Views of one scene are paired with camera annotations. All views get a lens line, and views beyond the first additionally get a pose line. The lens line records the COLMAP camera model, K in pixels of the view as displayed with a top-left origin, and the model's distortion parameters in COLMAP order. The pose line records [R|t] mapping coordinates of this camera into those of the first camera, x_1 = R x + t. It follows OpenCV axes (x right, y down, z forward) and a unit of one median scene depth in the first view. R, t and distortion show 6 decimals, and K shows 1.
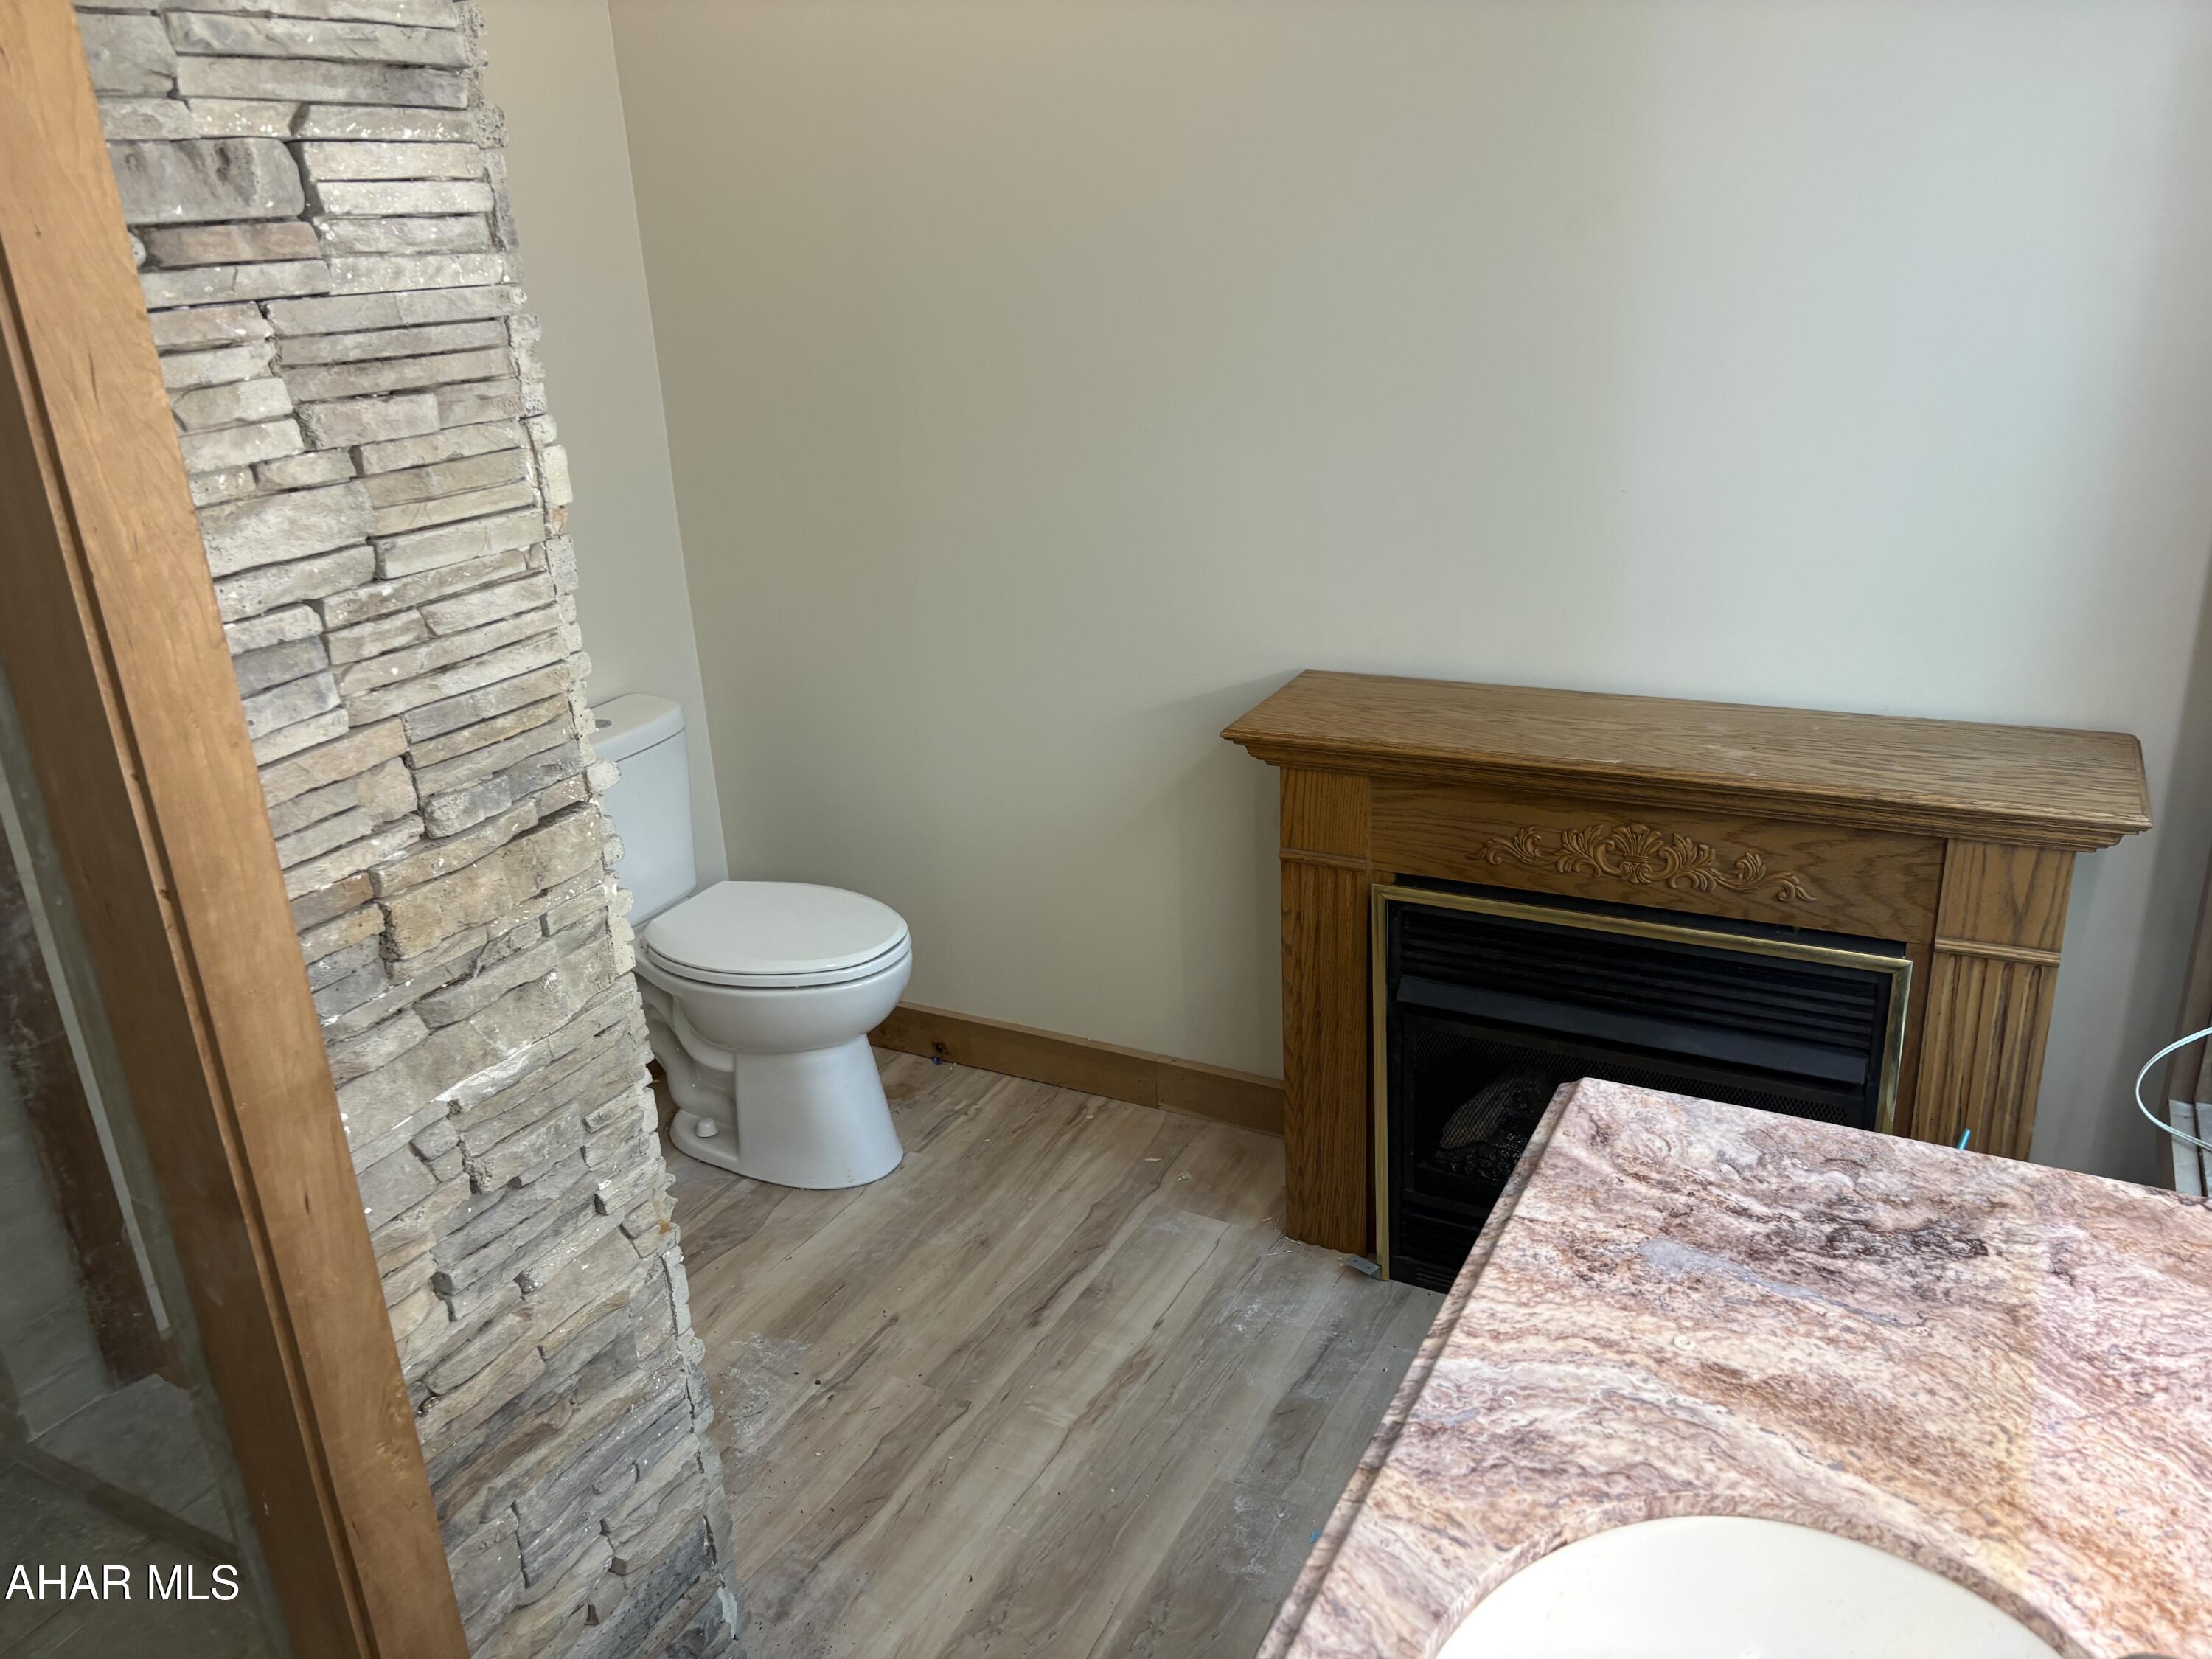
lens RADIAL K [[1674.9, 0, 1096.2], [0, 1674.9, 837.0], [0, 0, 1]] dist [0.059843, -0.069846]
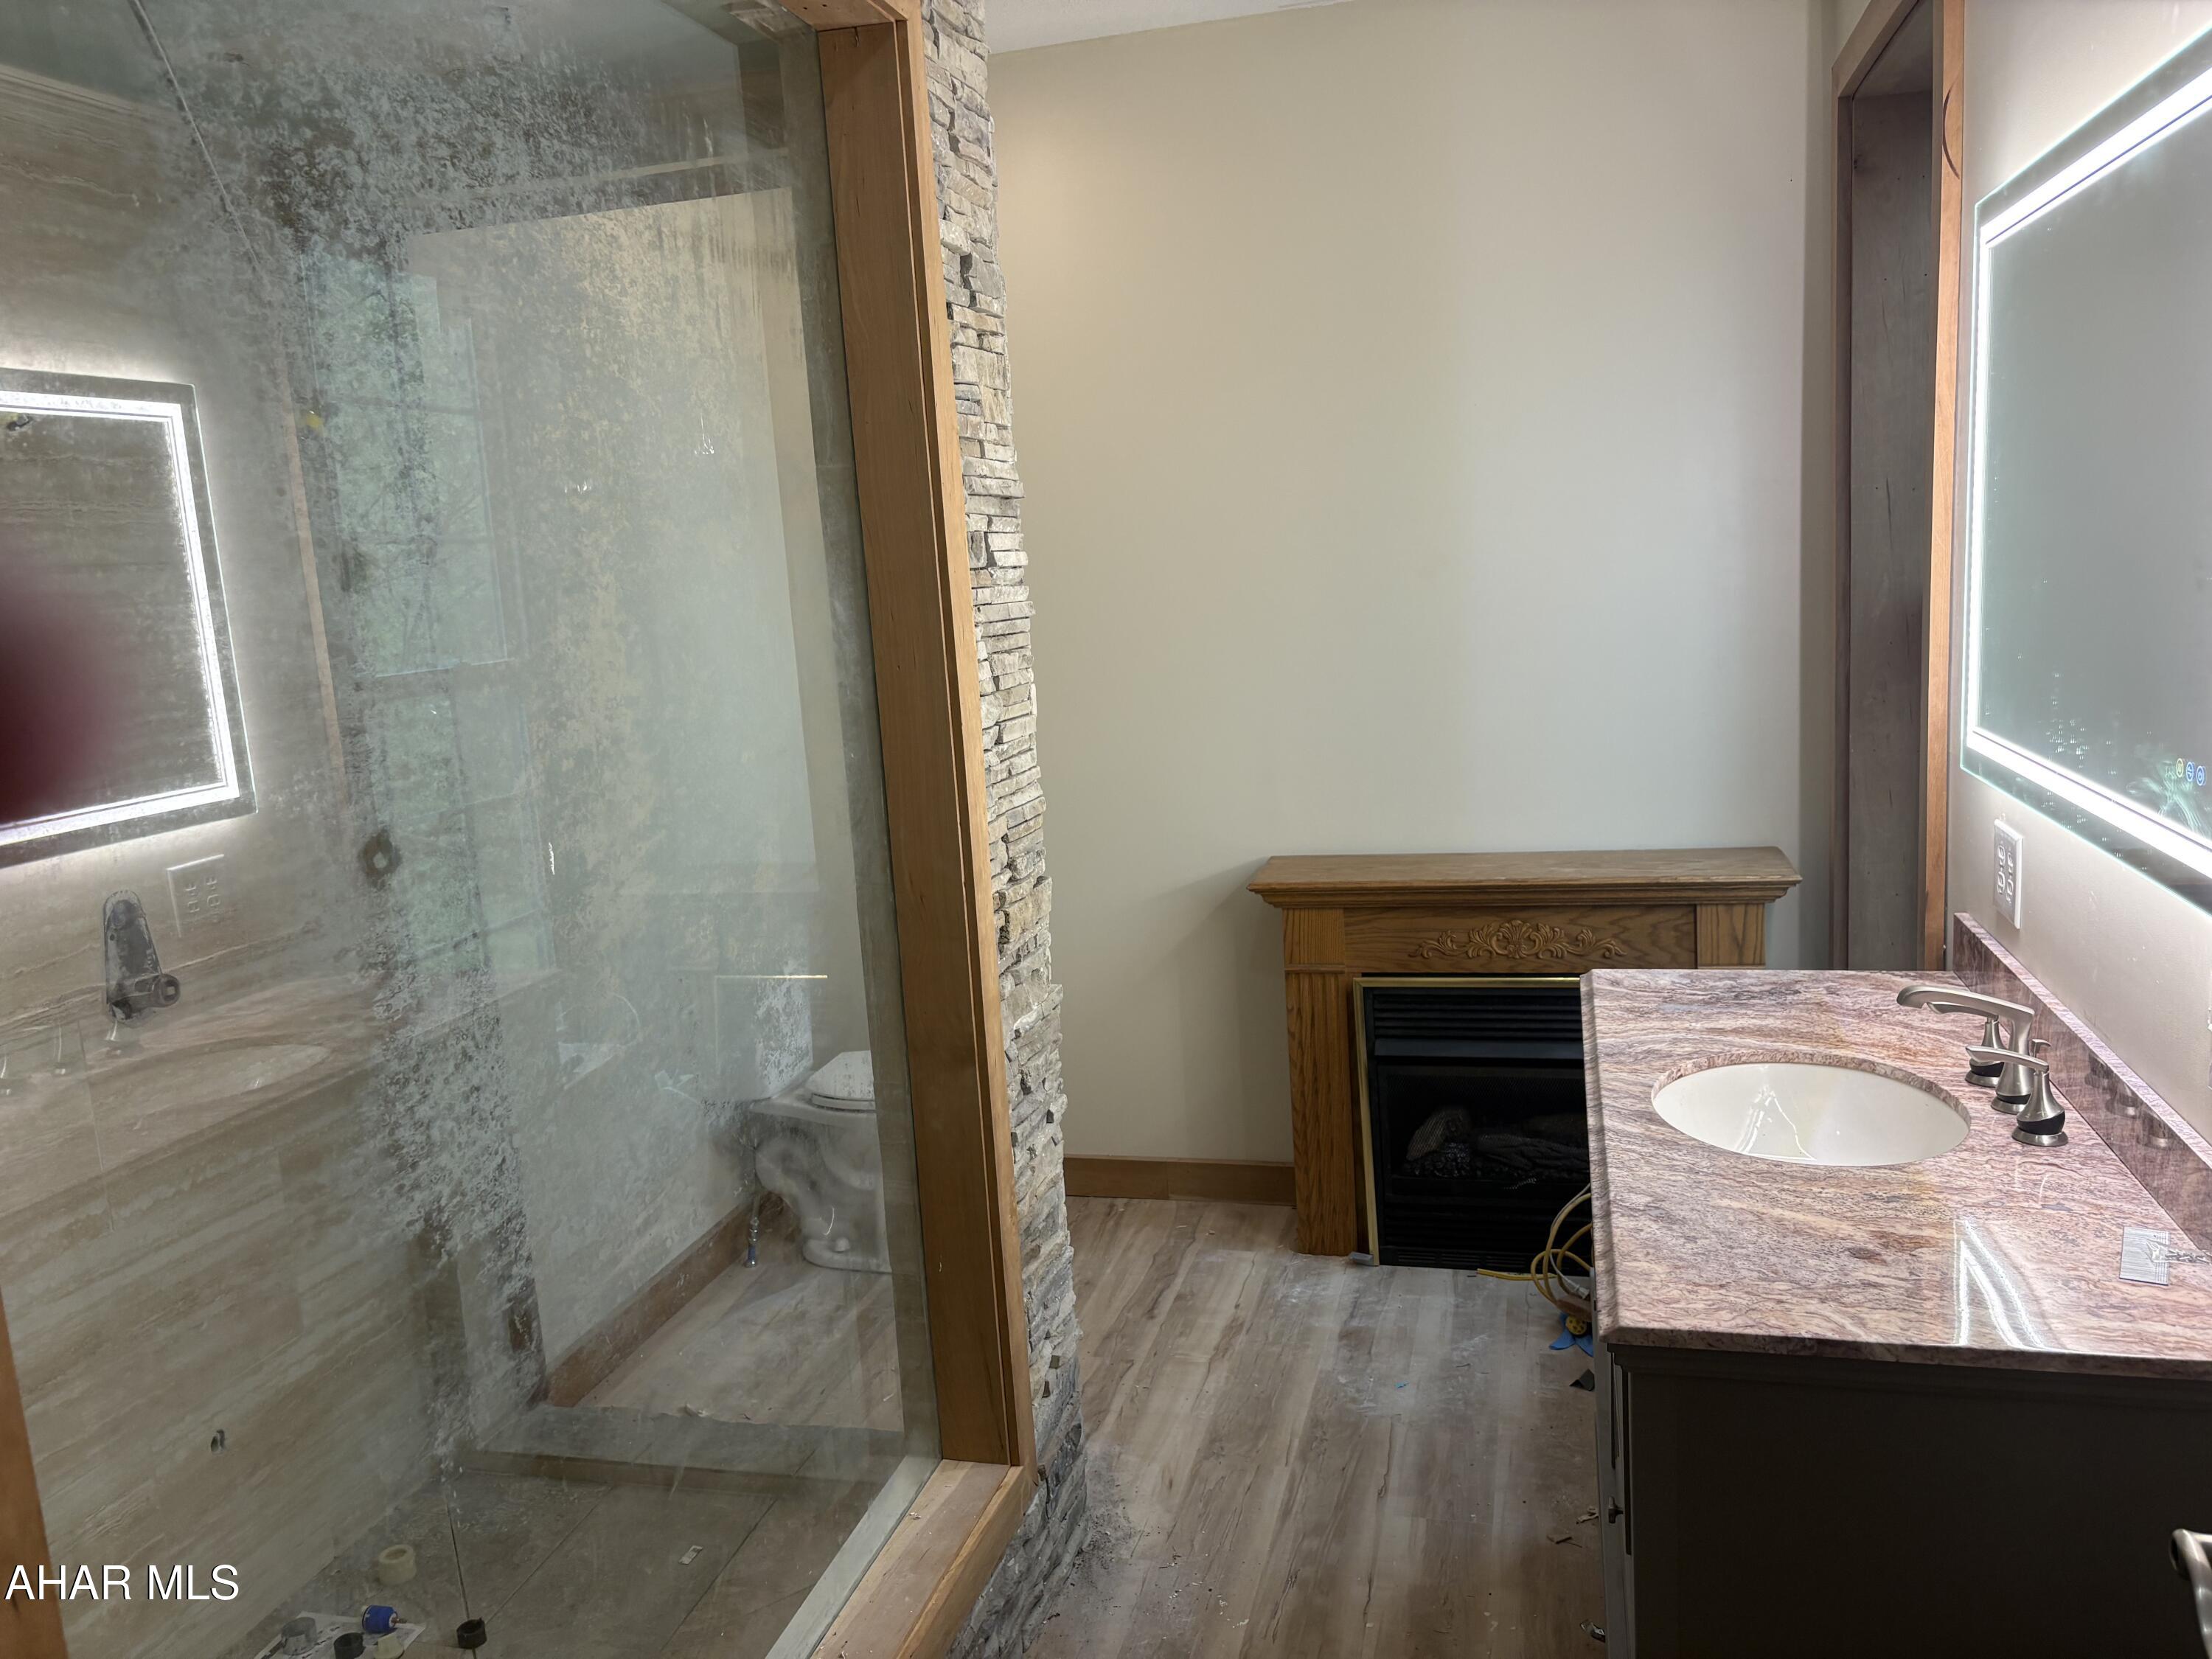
lens RADIAL K [[1674.9, 0, 1119.8], [0, 1674.9, 813.9], [0, 0, 1]] dist [0.059843, -0.069846]
pose [[0.972294, -0.044604, 0.229465, -0.438323], [0.093738, 0.973643, -0.207925, 0.203728], [-0.214143, 0.223674, 0.950848, -0.505564]]
